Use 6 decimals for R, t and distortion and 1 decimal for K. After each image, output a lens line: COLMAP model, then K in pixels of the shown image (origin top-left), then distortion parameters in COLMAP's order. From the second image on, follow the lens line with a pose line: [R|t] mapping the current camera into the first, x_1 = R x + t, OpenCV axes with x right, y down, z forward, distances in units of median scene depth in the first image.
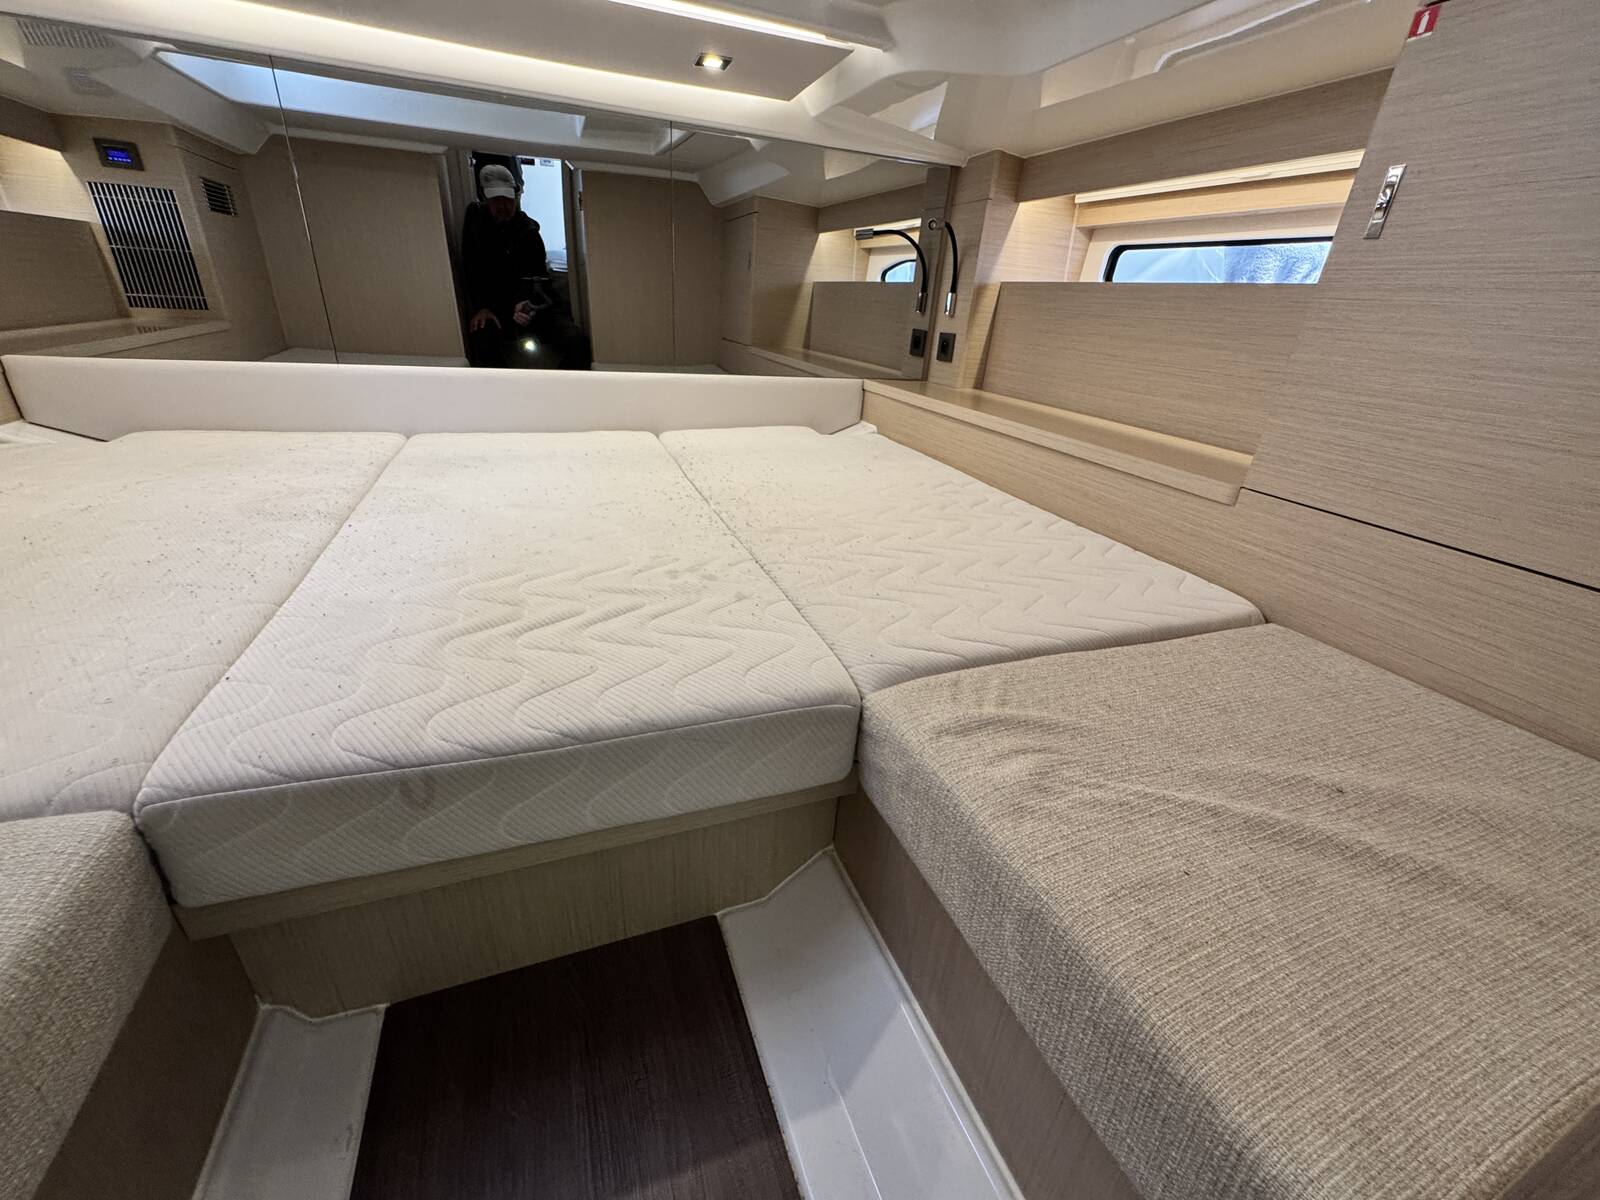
lens RADIAL K [[642.3, 0, 800.1], [0, 642.3, 600.1], [0, 0, 1]] dist [-0.002214, 0.000633]
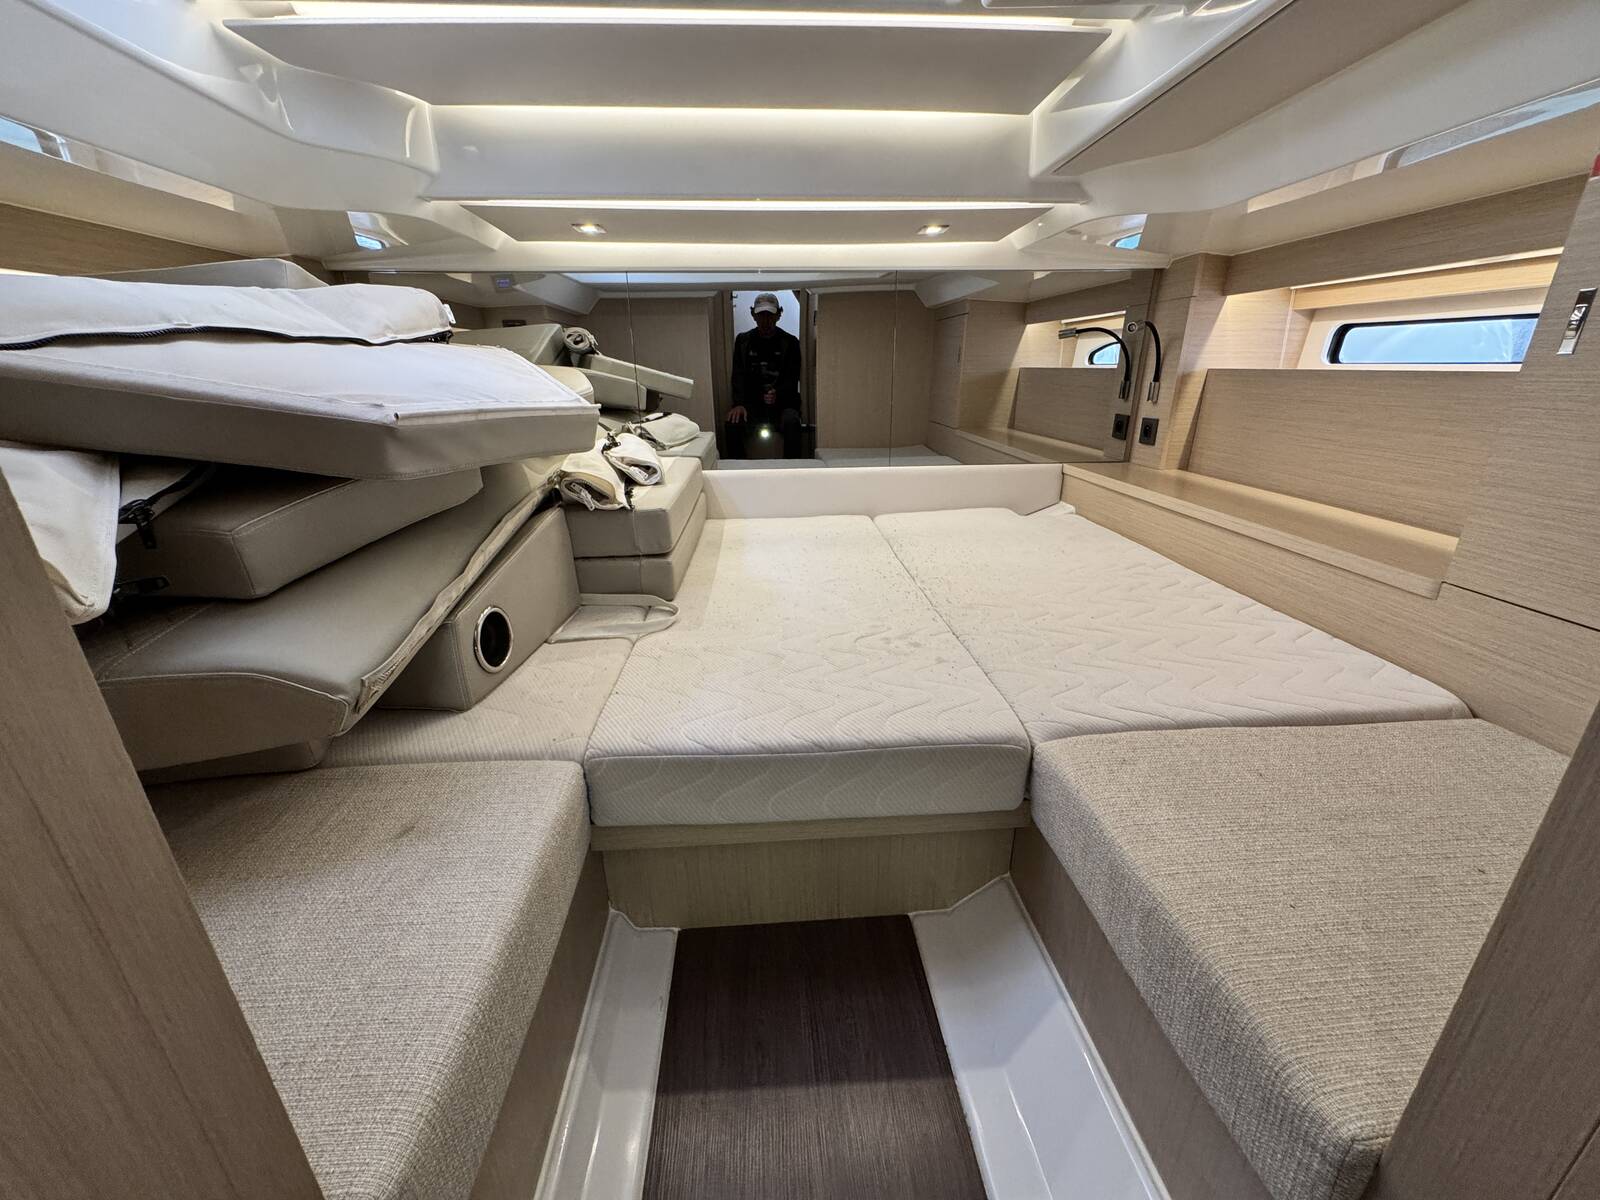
lens RADIAL K [[642.3, 0, 800.6], [0, 642.3, 600.2], [0, 0, 1]] dist [-0.002214, 0.000633]
pose [[0.953071, 0.031237, -0.301131, 0.022638], [-0.058876, 0.994796, -0.083149, -0.002418], [0.296967, 0.096977, 0.949951, -0.273749]]
